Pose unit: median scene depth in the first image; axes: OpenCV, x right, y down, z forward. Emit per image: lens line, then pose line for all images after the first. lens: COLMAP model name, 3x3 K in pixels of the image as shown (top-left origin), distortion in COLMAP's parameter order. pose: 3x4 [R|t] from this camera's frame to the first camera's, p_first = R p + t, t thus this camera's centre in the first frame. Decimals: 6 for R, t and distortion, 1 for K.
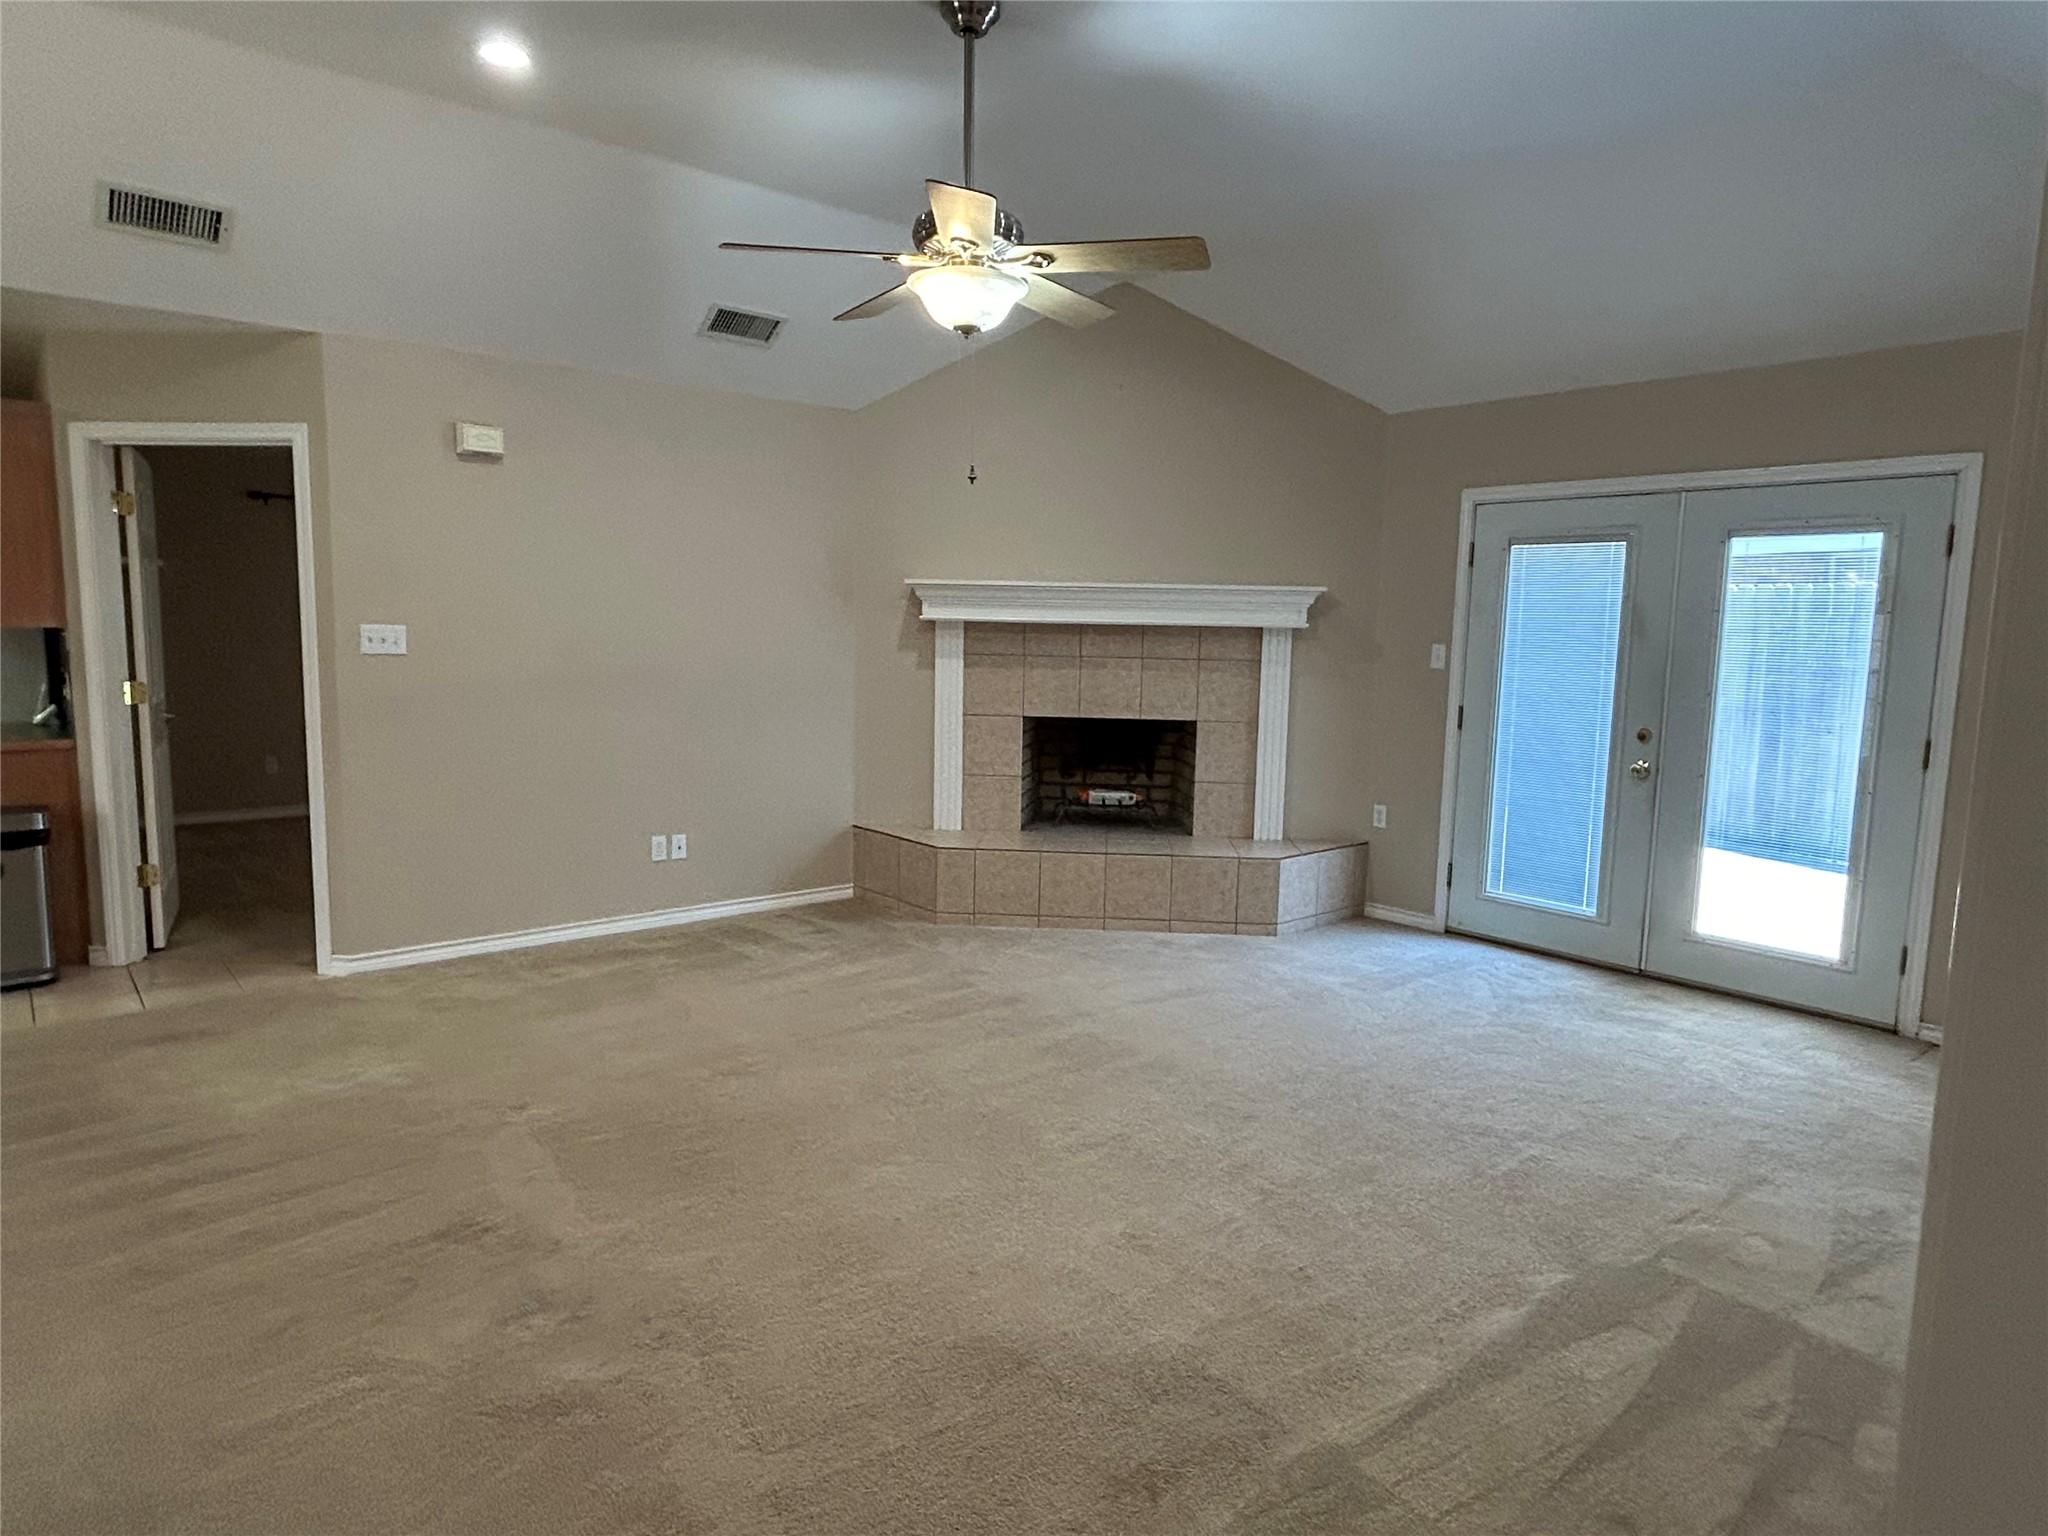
lens RADIAL K [[1207.9, 0, 1030.7], [0, 1207.9, 768.9], [0, 0, 1]] dist [0.000643, 0.000417]
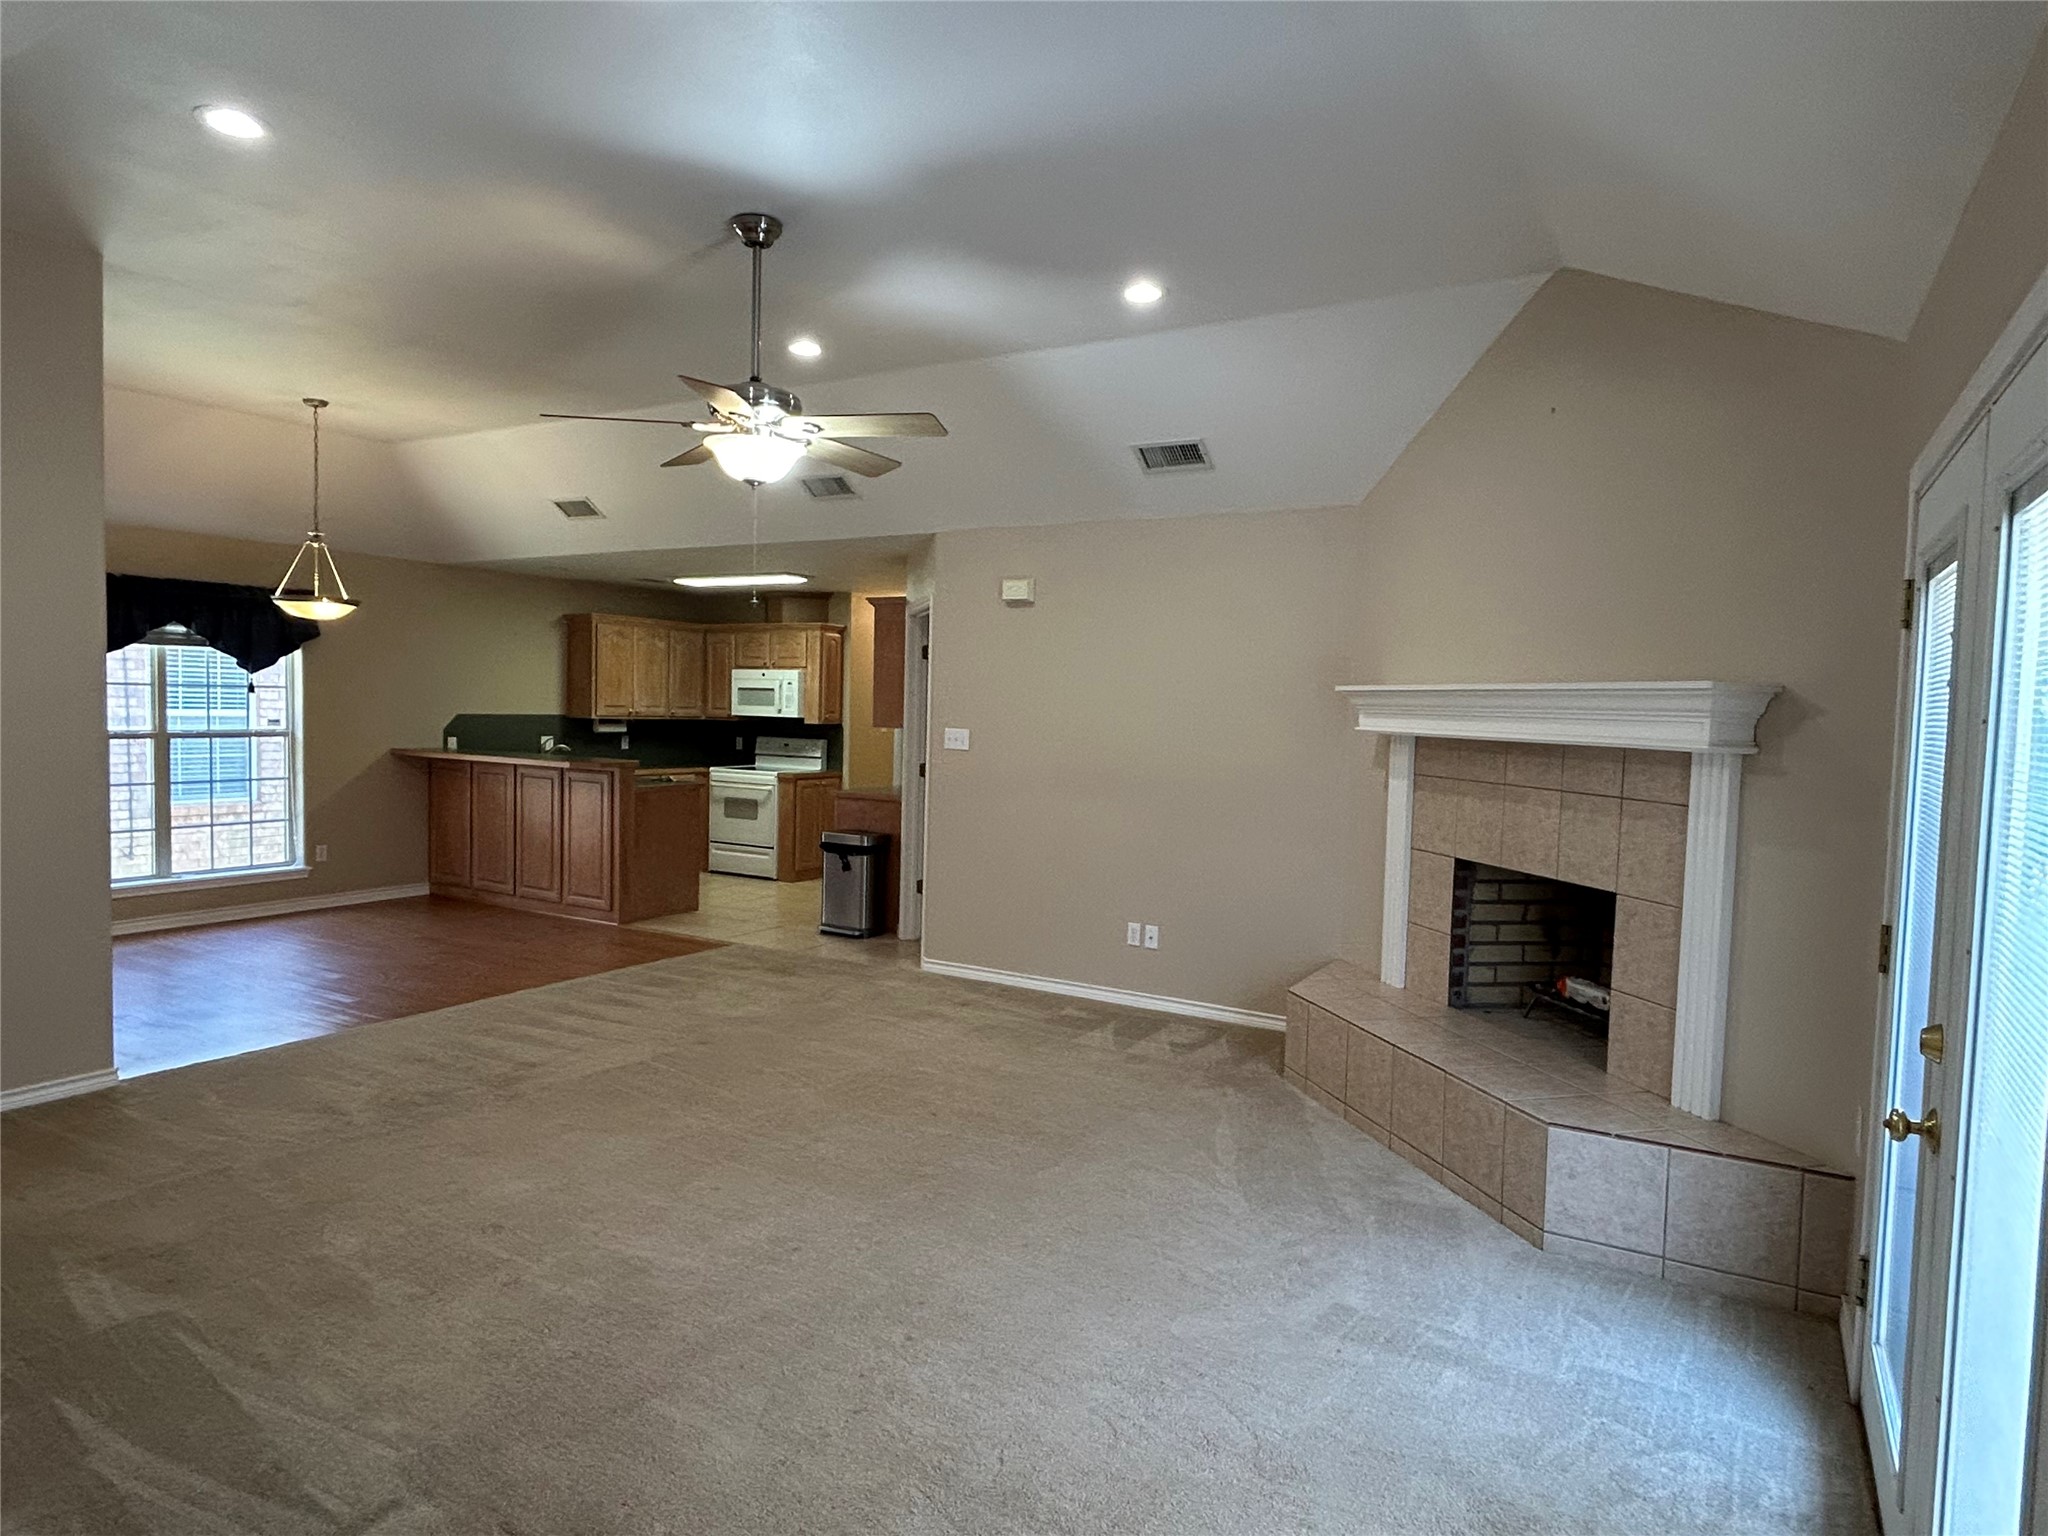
lens RADIAL K [[1207.9, 0, 1034.7], [0, 1207.9, 764.6], [0, 0, 1]] dist [0.000643, 0.000417]
pose [[0.323064, 0.034720, -0.945740, 0.669980], [-0.134784, 0.990828, -0.009667, -0.062007], [0.936730, 0.130593, 0.324781, 0.513745]]
